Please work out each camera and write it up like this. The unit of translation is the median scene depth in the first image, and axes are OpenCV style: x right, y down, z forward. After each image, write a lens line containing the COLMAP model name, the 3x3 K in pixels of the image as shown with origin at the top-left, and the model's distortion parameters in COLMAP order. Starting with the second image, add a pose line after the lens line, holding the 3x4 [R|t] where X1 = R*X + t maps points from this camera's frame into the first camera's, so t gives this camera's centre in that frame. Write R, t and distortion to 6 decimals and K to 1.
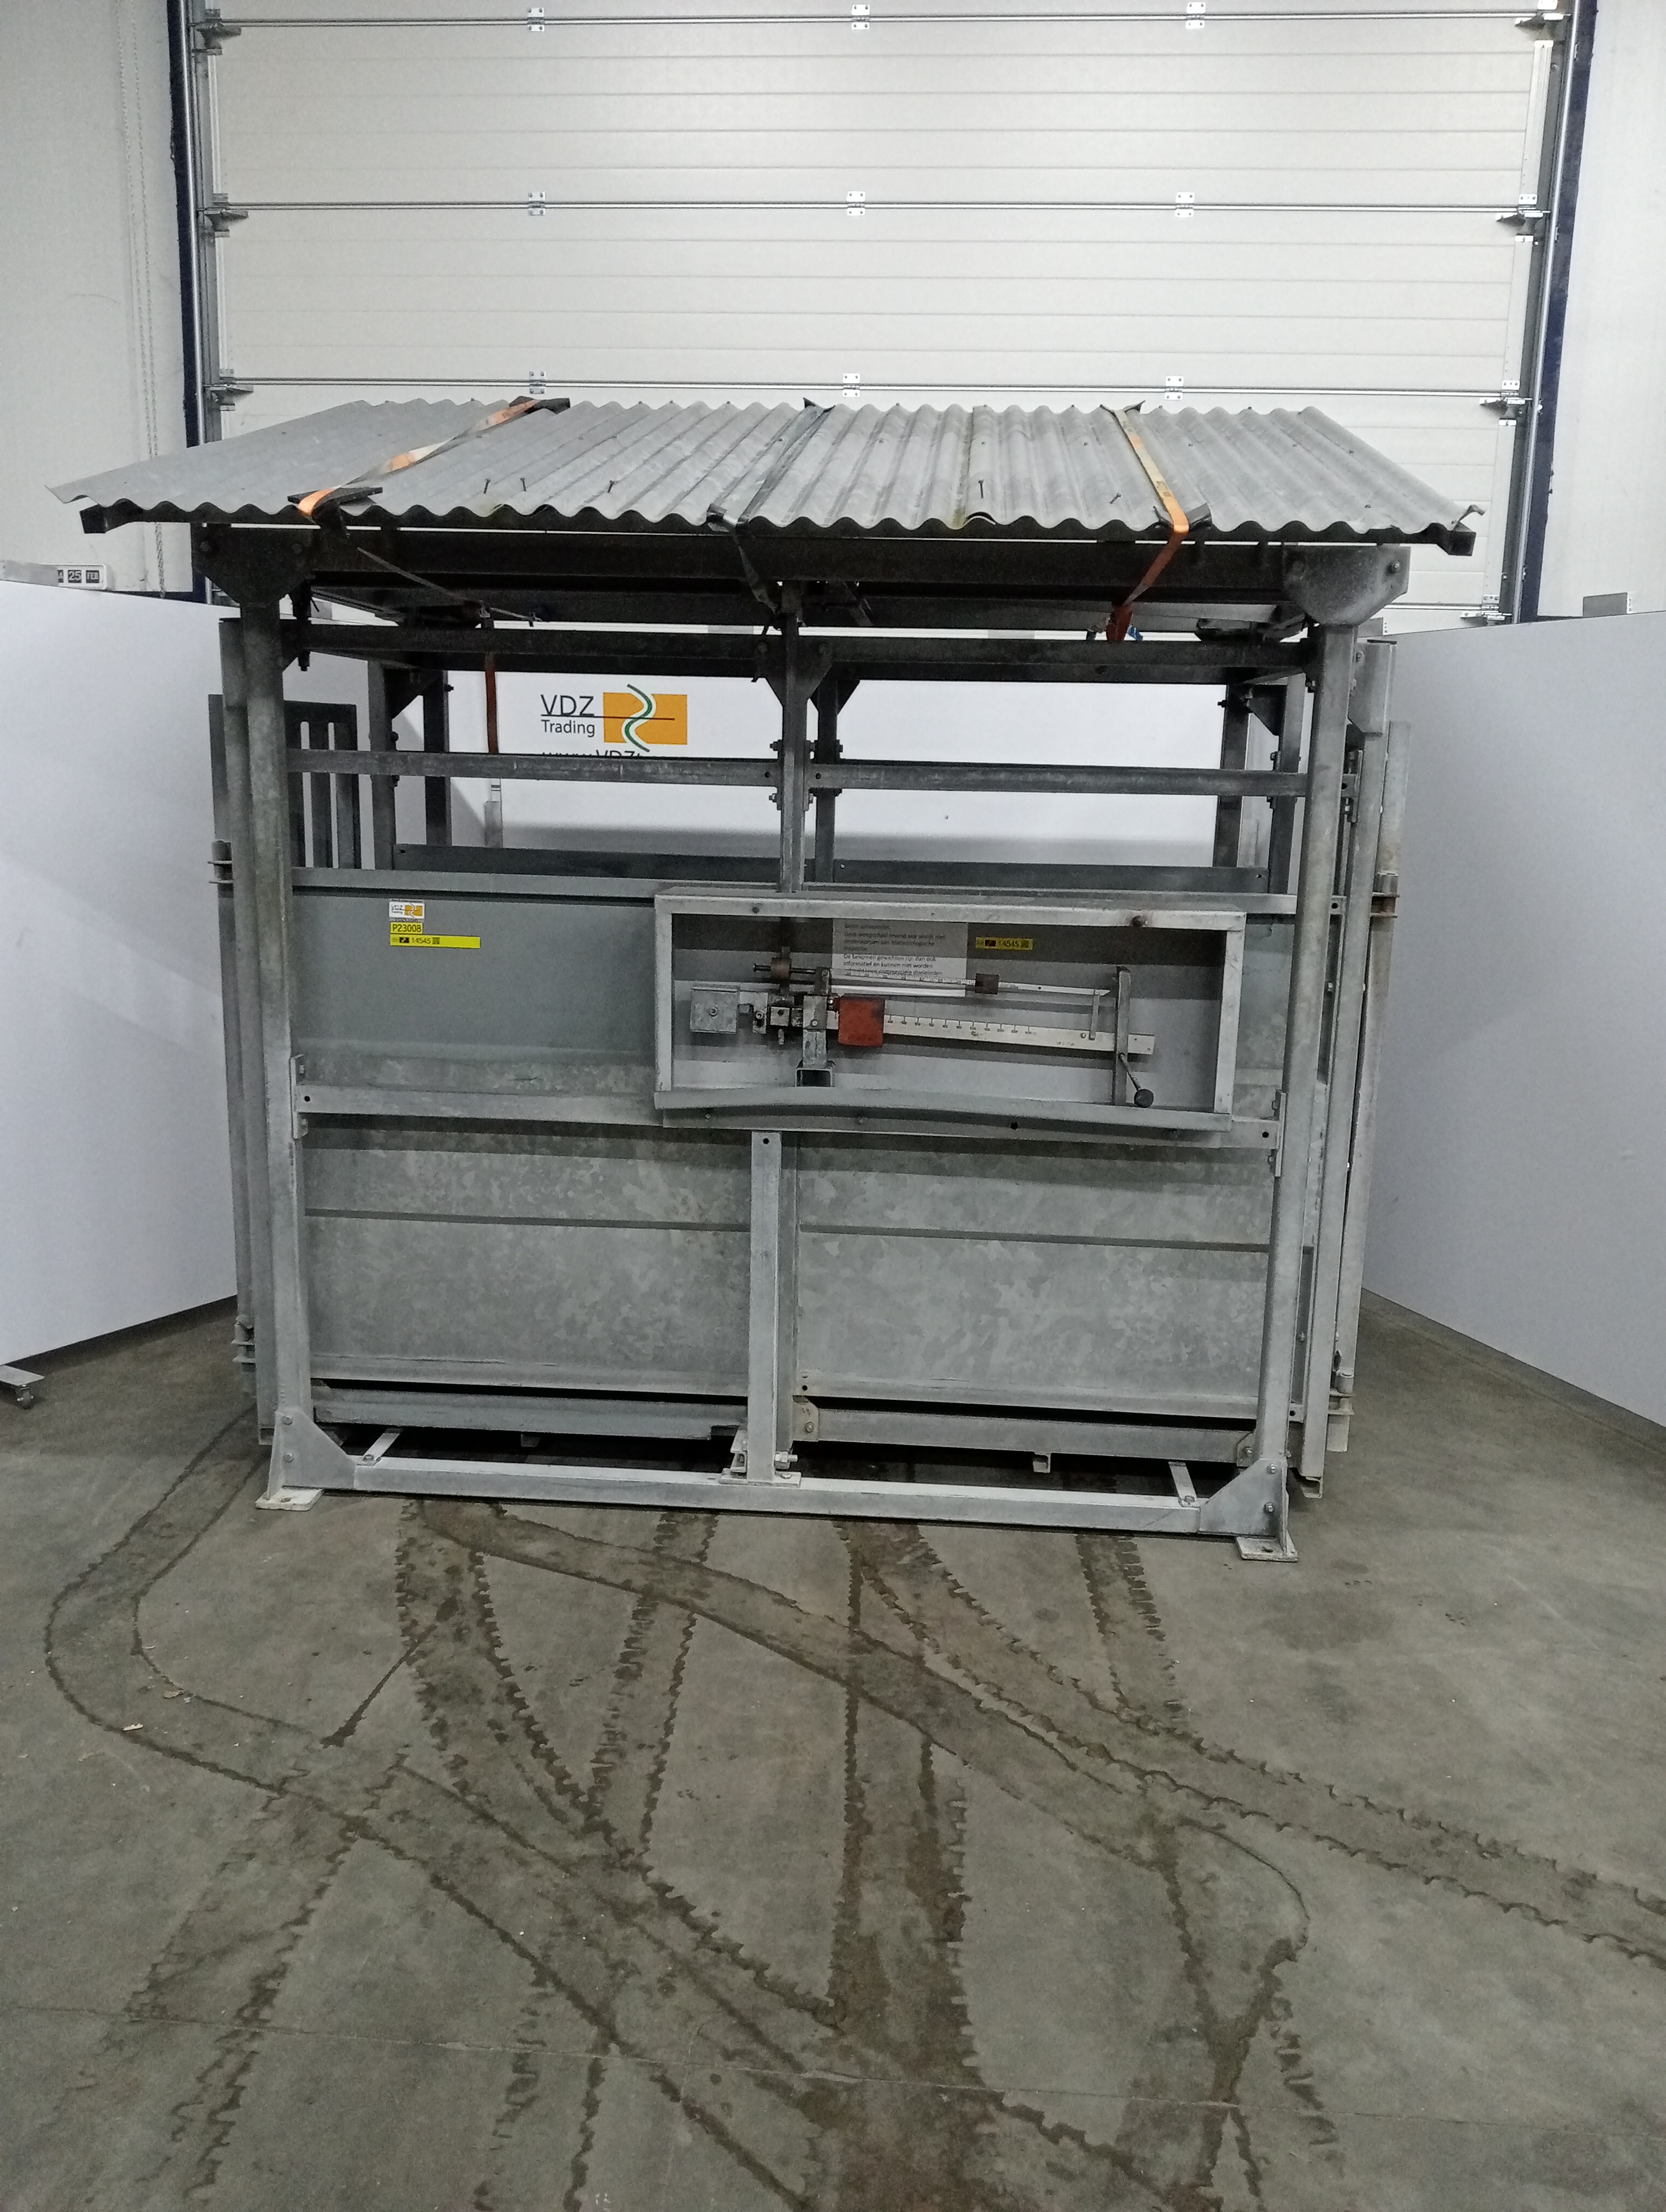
lens RADIAL K [[1763.6, 0, 815.1], [0, 1763.6, 1097.7], [0, 0, 1]] dist [0.116054, -0.179182]
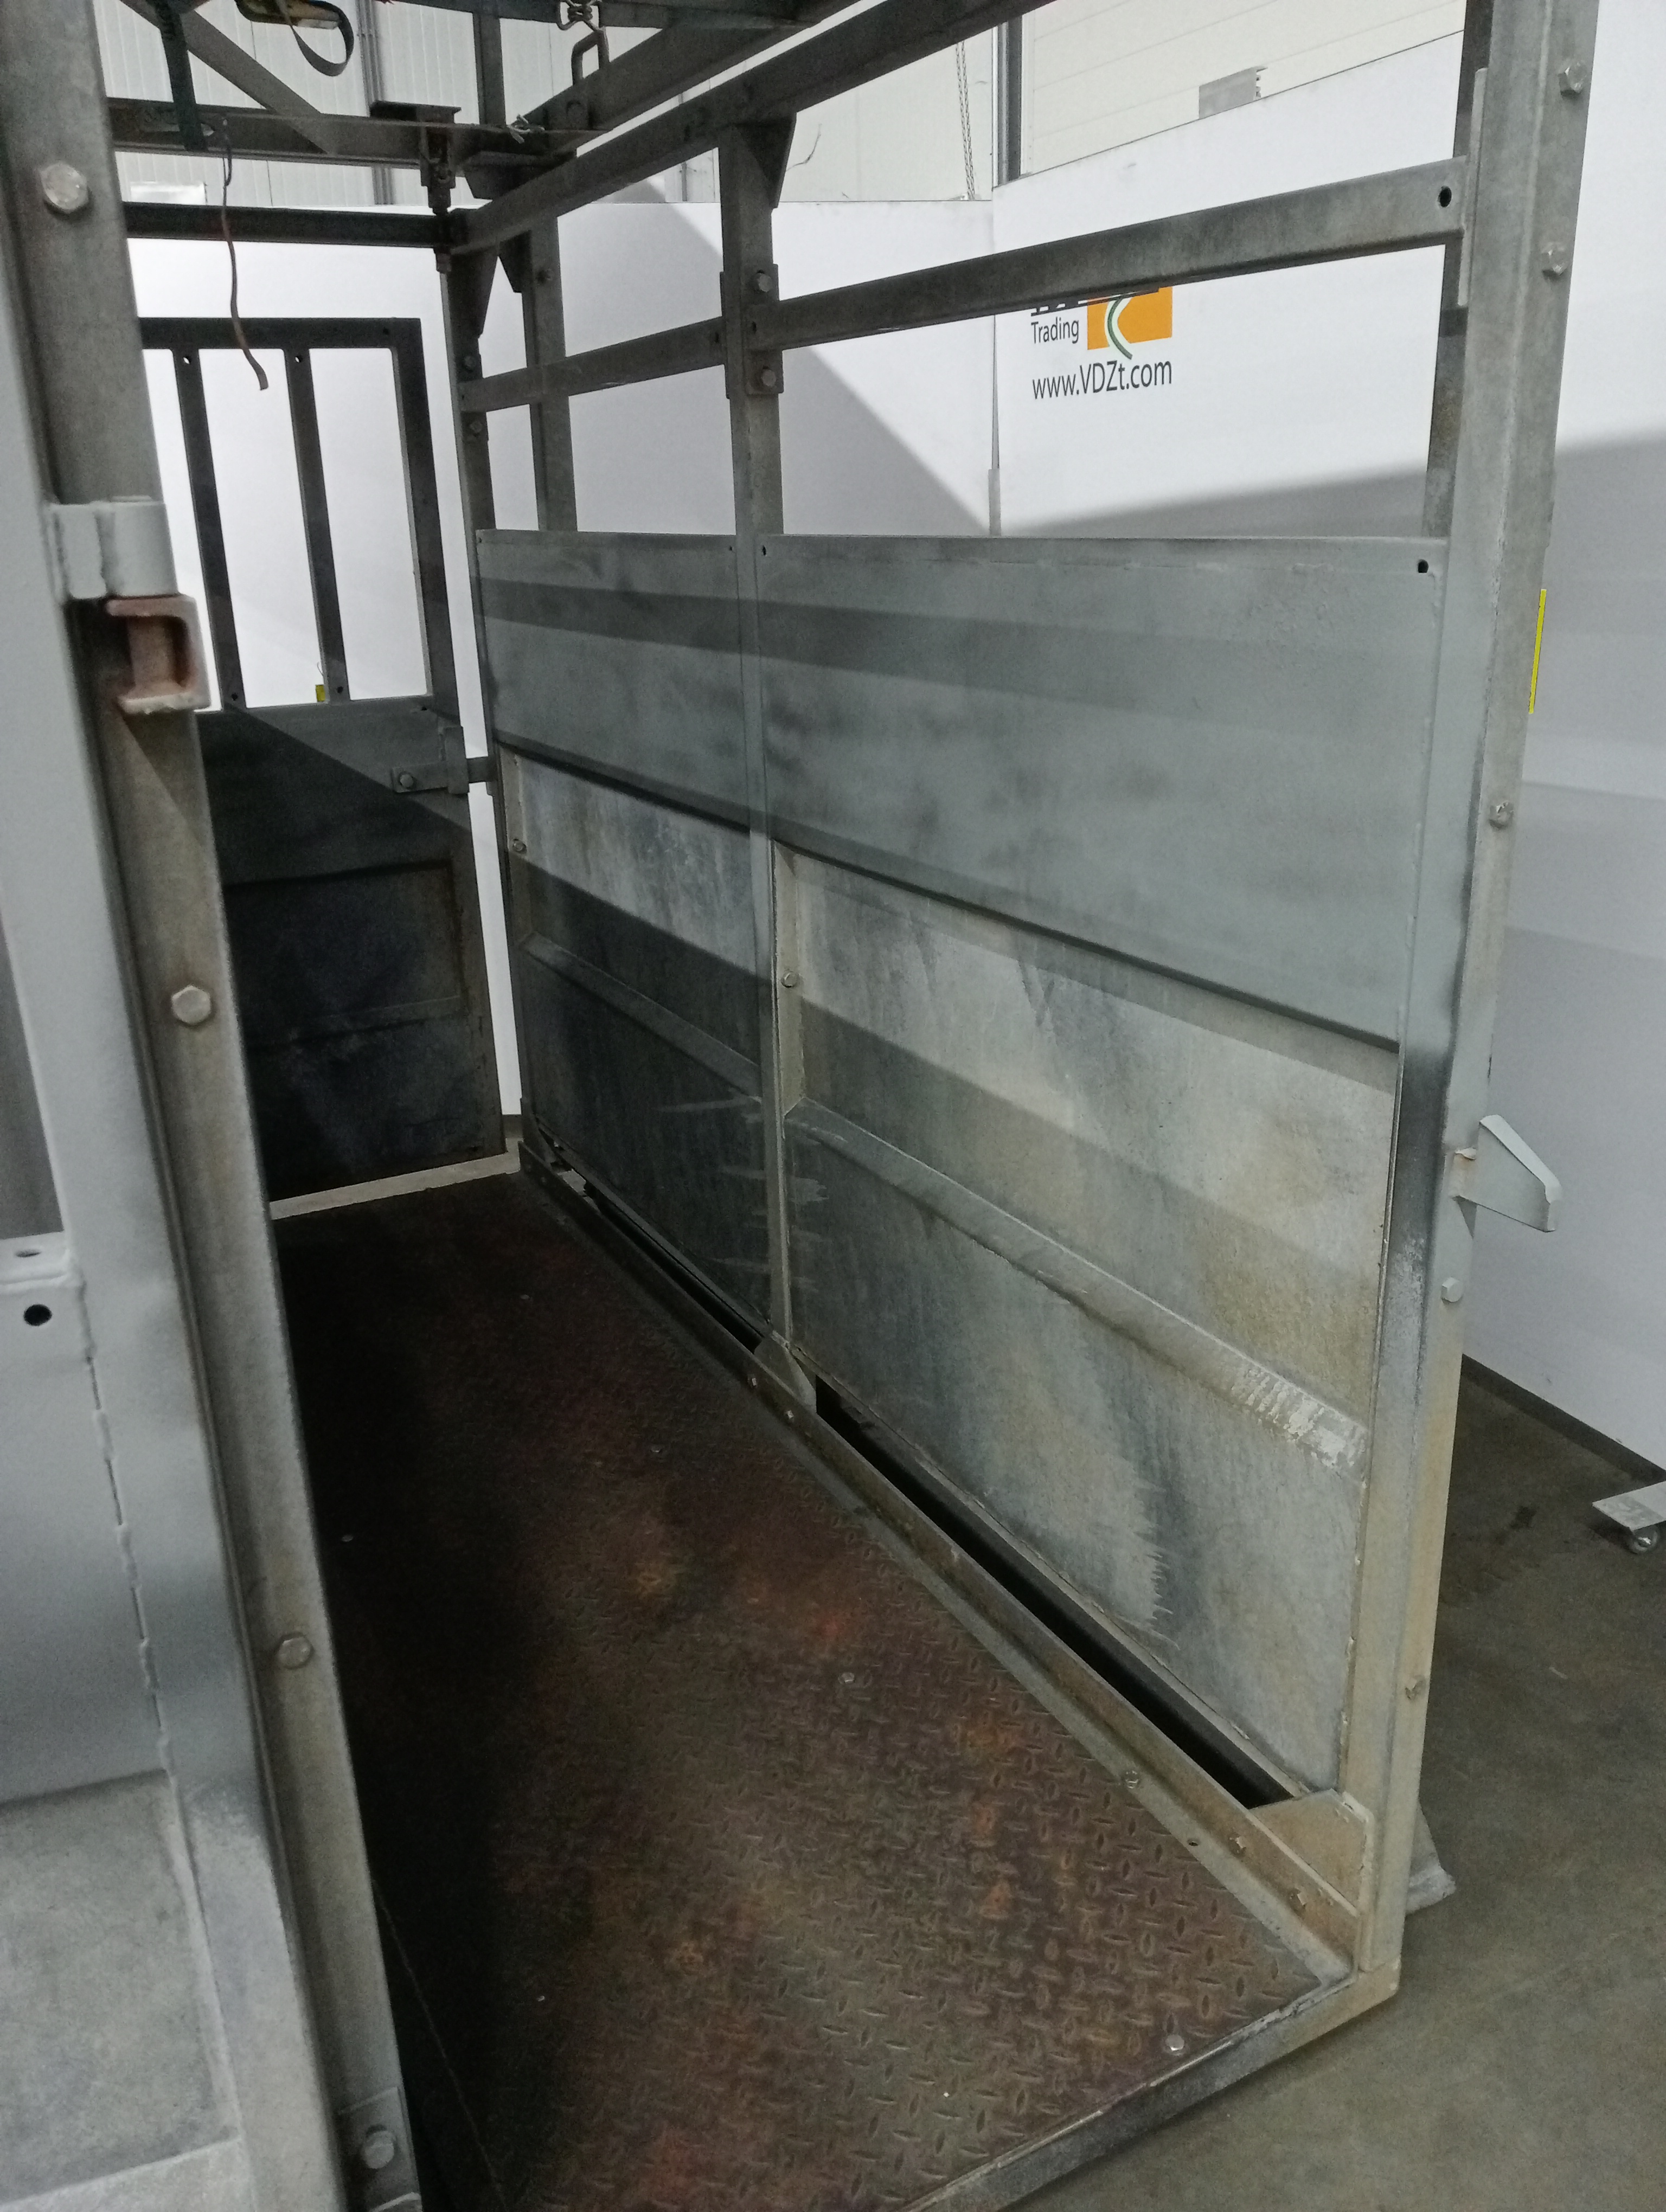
lens RADIAL K [[1722.7, 0, 825.7], [0, 1722.7, 1130.4], [0, 0, 1]] dist [0.075543, -0.201998]
pose [[0.540712, 0.251893, -0.802609, 0.517598], [-0.124199, 0.967563, 0.219991, -0.101513], [0.831989, -0.019269, 0.554457, 0.904118]]
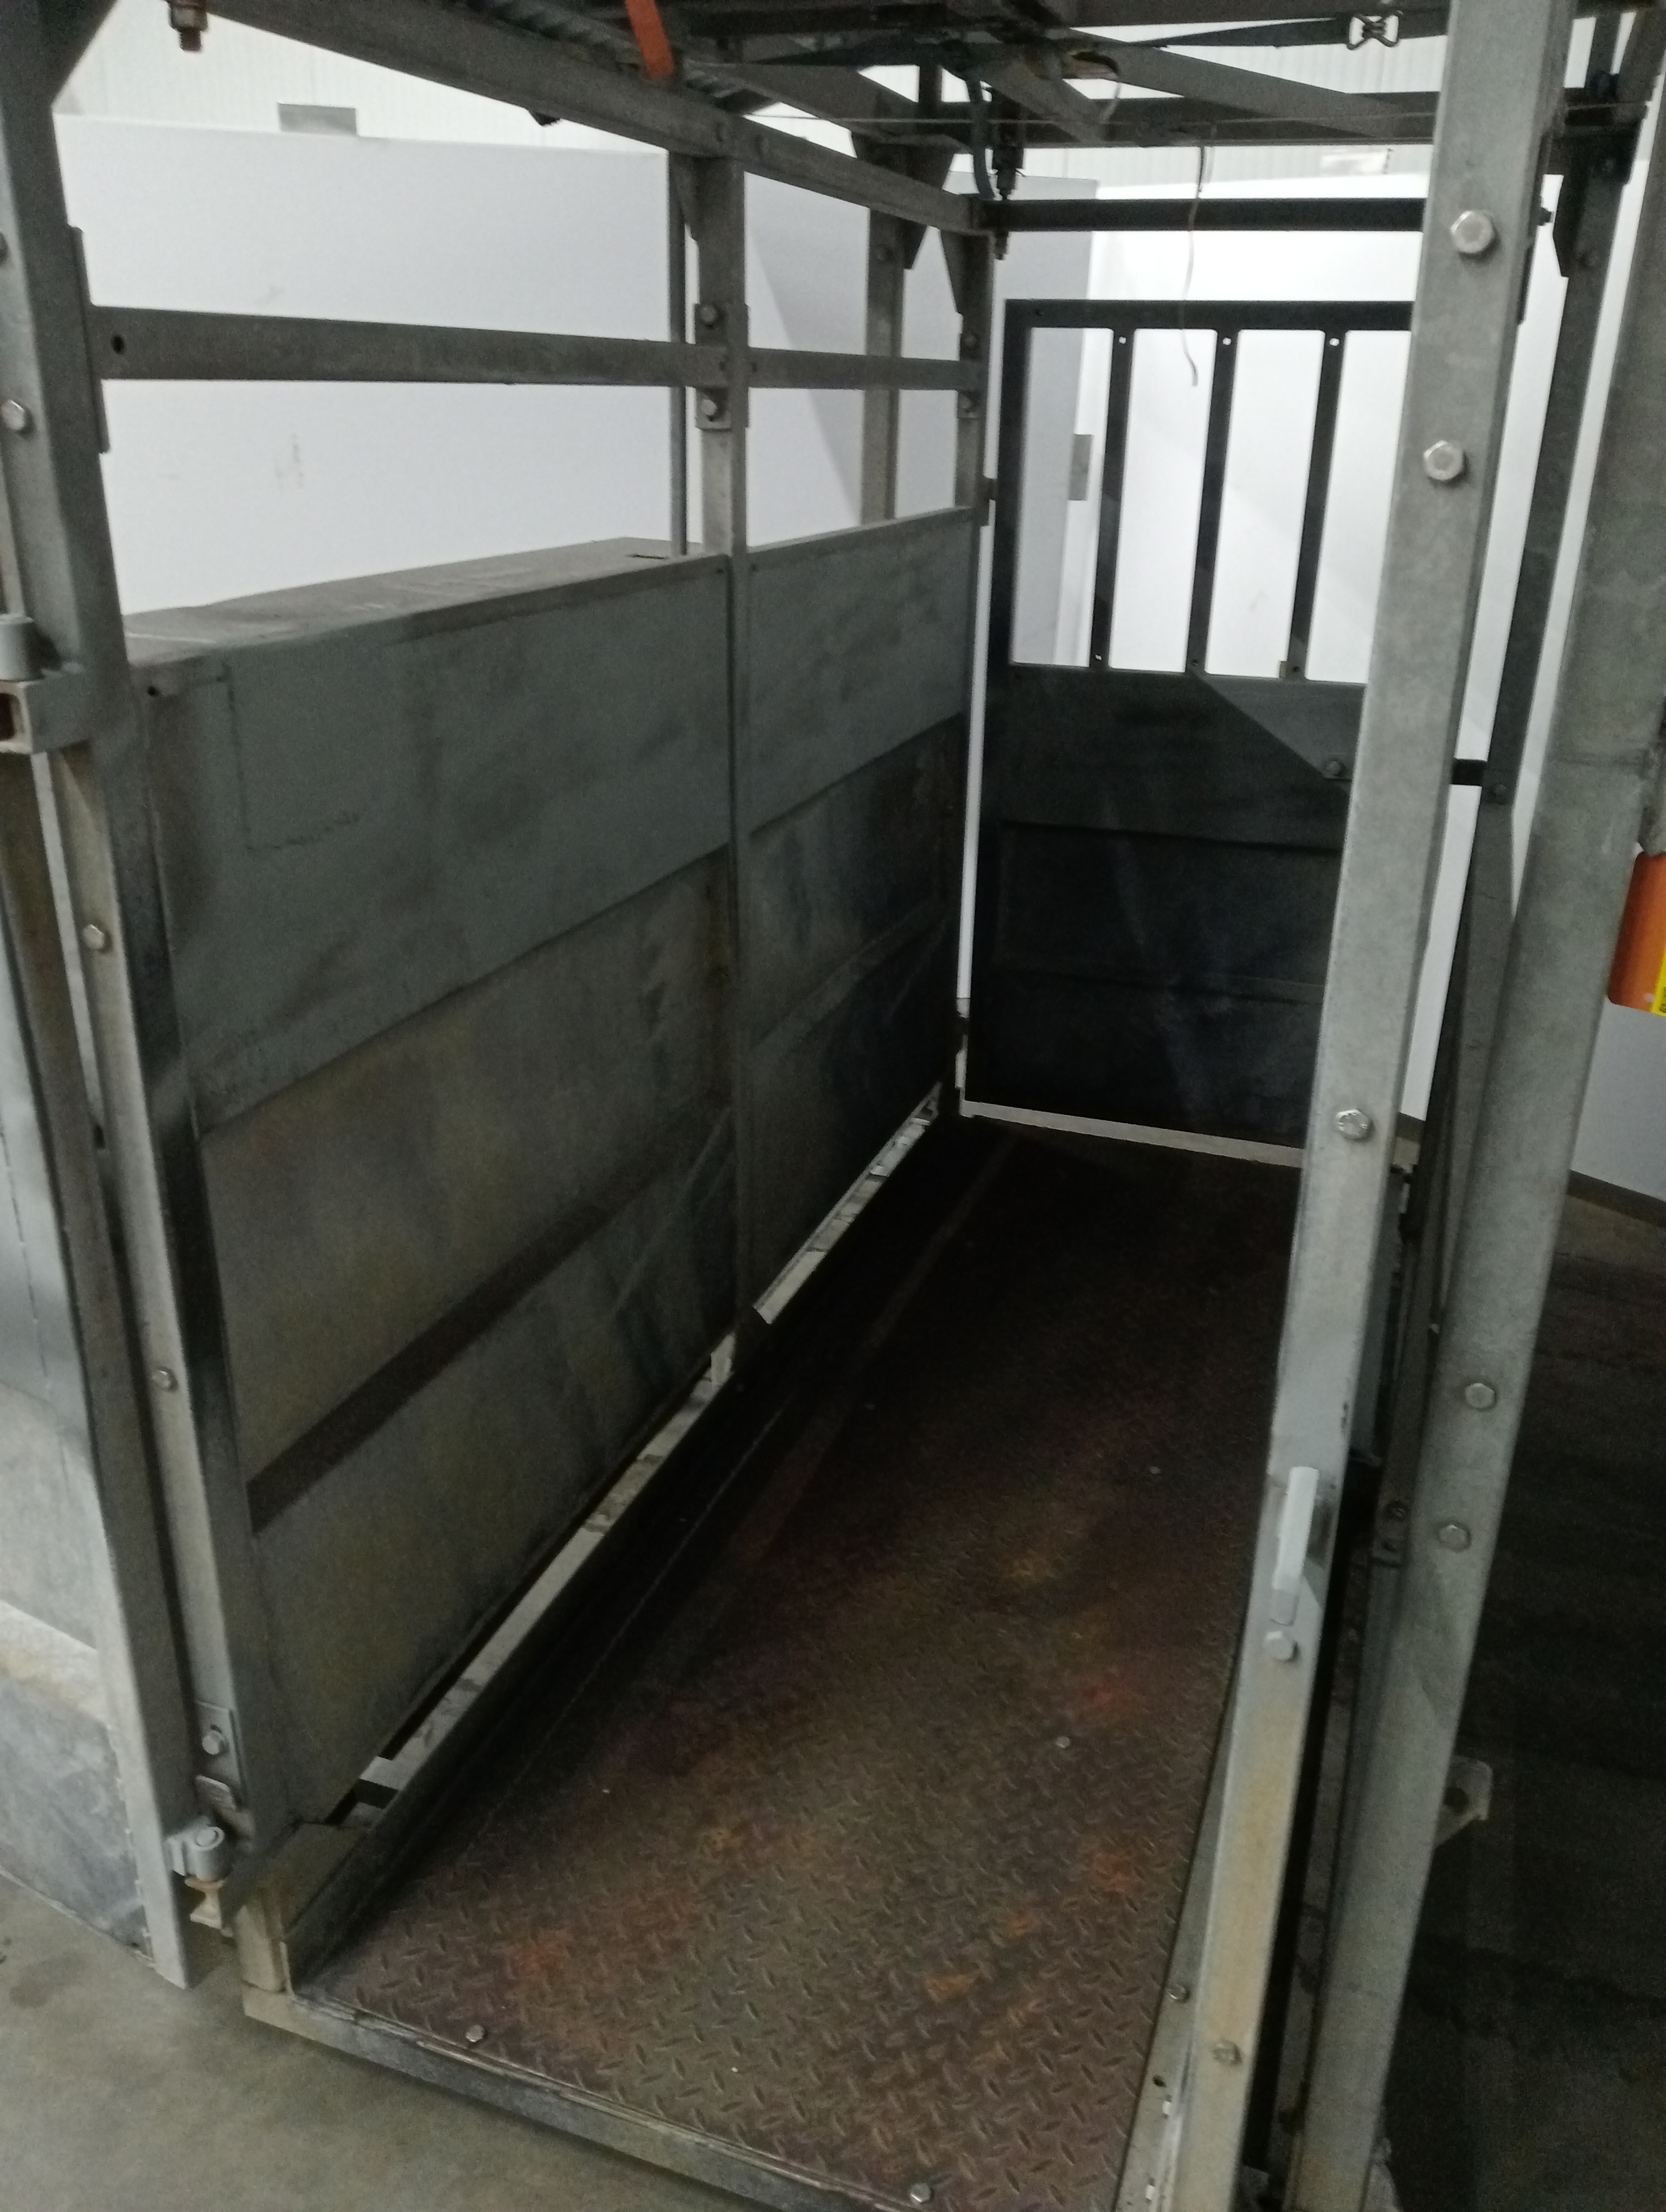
lens RADIAL K [[1740.7, 0, 835.4], [0, 1740.7, 1135.5], [0, 0, 1]] dist [0.082033, -0.173334]
pose [[-0.265282, 0.359015, -0.894837, 0.570407], [-0.216871, 0.882089, 0.418194, -0.194984], [0.939464, 0.305004, -0.156142, 1.150716]]
